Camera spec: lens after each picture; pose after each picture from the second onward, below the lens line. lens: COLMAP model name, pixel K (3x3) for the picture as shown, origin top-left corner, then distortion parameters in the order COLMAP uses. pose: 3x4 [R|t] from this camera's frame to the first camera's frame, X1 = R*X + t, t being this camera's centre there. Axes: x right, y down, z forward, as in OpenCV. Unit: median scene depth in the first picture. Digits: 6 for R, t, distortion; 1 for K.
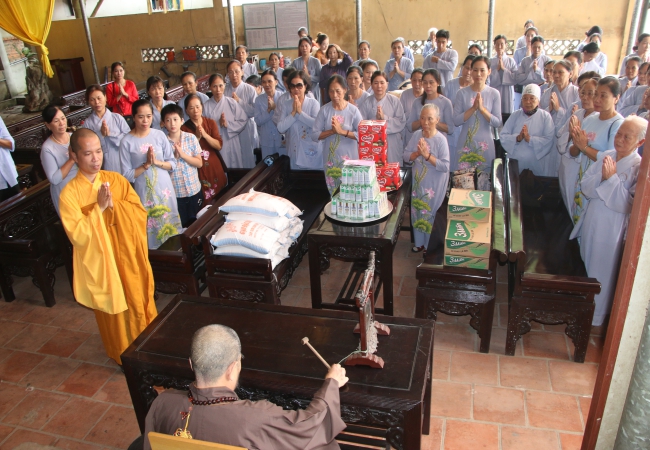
lens RADIAL K [[542.7, 0, 312.9], [0, 542.7, 223.8], [0, 0, 1]] dist [-0.165731, 0.162180]
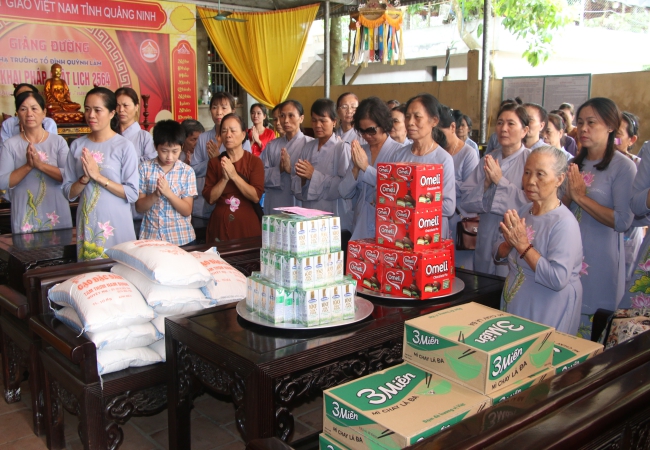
lens RADIAL K [[602.0, 0, 325.0], [0, 602.0, 225.0], [0, 0, 1]] dist [-0.057922, -0.001223]
pose [[0.829565, 0.139375, -0.540738, 0.351342], [-0.258226, 0.954342, -0.150172, -0.017802], [0.495118, 0.264210, 0.827678, 0.449152]]
